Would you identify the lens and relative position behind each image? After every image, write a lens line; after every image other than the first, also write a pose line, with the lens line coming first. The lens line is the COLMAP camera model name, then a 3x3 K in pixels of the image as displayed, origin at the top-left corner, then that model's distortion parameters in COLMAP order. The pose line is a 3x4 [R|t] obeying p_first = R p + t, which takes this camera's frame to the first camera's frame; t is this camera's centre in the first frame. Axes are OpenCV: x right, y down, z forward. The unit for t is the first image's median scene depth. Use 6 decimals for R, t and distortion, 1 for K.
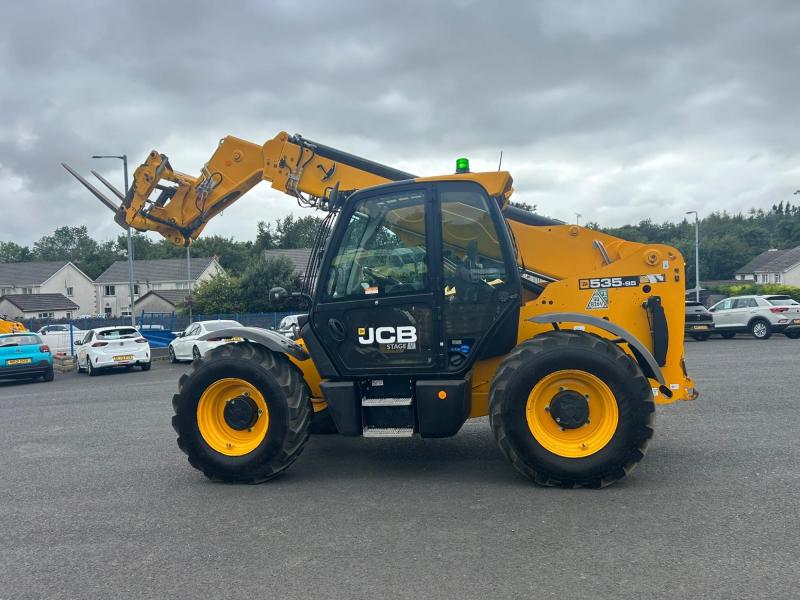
lens RADIAL K [[603.7, 0, 396.1], [0, 603.7, 301.5], [0, 0, 1]] dist [0.079603, -0.105378]
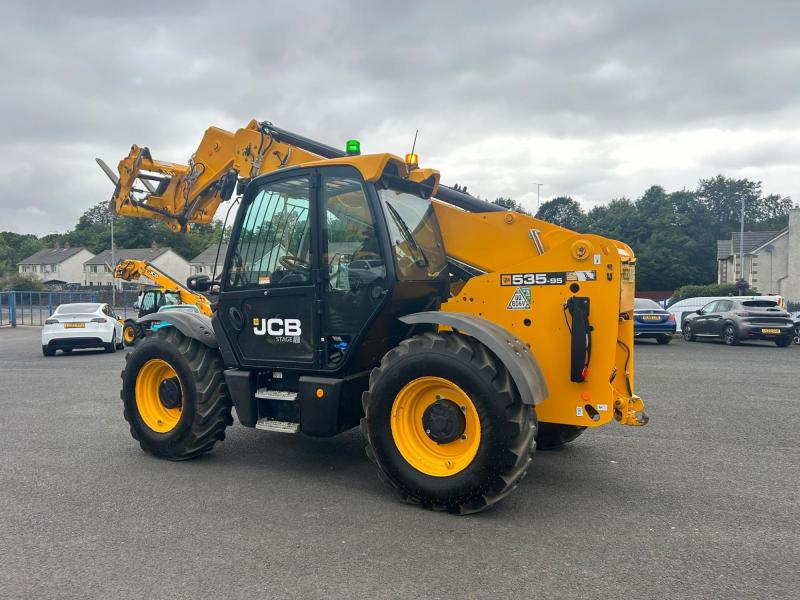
lens RADIAL K [[602.1, 0, 395.1], [0, 602.1, 304.7], [0, 0, 1]] dist [0.081047, -0.096880]
pose [[0.945825, 0.042463, -0.321888, 0.459019], [-0.031634, 0.998746, 0.038803, -0.023005], [0.323132, -0.026518, 0.945982, 0.137295]]
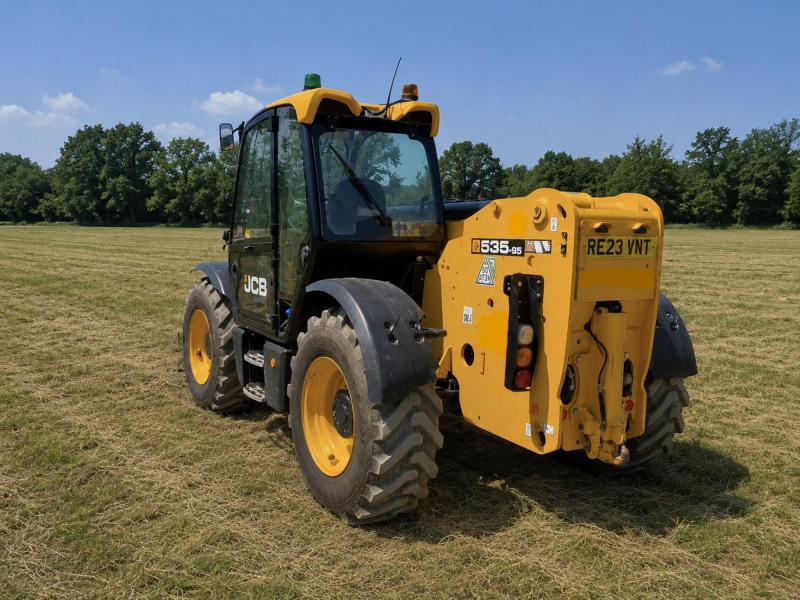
lens RADIAL K [[732.4, 0, 399.1], [0, 732.4, 299.2], [0, 0, 1]] dist [-0.008130, -0.001577]
pose [[0.658188, 0.134279, -0.740782, 0.892241], [-0.058770, 0.990127, 0.127260, -0.071210], [0.750556, -0.040225, 0.659581, 0.429492]]
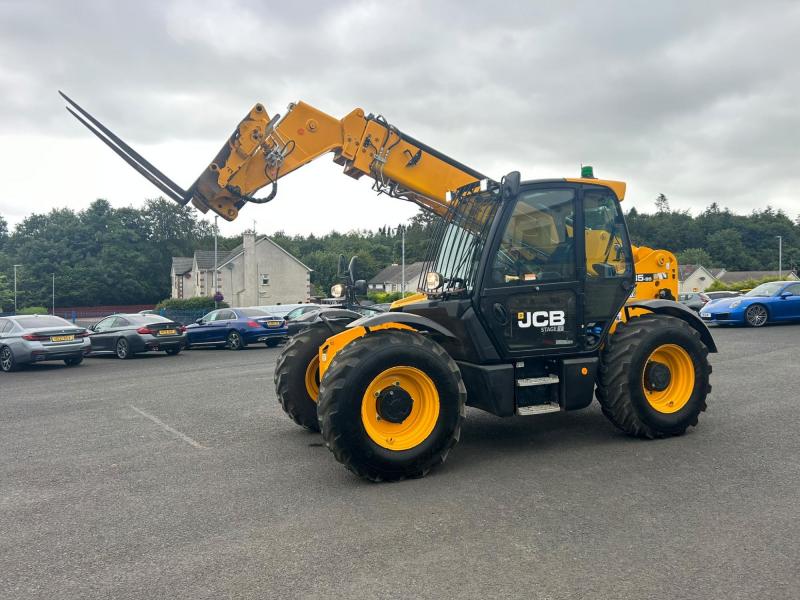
lens RADIAL K [[602.4, 0, 398.3], [0, 602.4, 295.9], [0, 0, 1]] dist [0.061087, -0.067609]
pose [[0.827331, 0.017194, 0.561452, -0.804966], [-0.006768, 0.999764, -0.020644, 0.037073], [-0.561674, 0.013279, 0.827252, 0.237878]]
